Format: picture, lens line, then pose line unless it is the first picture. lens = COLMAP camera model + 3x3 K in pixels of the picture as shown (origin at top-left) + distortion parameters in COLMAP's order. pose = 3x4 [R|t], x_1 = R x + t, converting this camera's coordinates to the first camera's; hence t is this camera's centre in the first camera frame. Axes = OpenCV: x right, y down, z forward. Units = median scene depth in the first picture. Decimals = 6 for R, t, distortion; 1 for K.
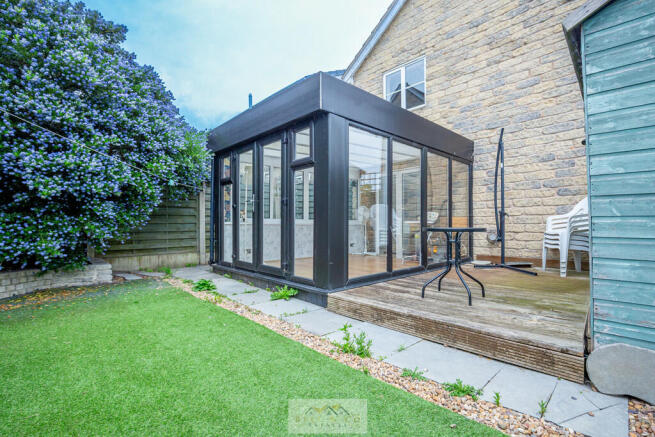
lens RADIAL K [[312.7, 0, 327.7], [0, 312.7, 220.4], [0, 0, 1]] dist [-0.026458, -0.000680]
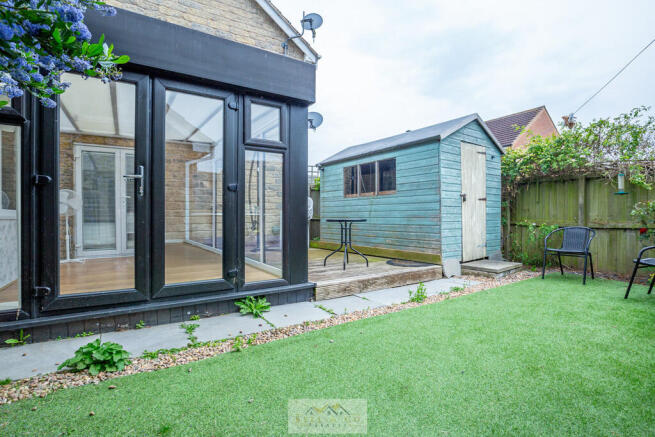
lens RADIAL K [[312.7, 0, 326.9], [0, 312.7, 217.3], [0, 0, 1]] dist [-0.026458, -0.000680]
pose [[0.174165, -0.005167, 0.984703, -0.924499], [-0.005581, 0.999965, 0.006234, 0.005249], [-0.984701, -0.006581, 0.174130, 0.723842]]
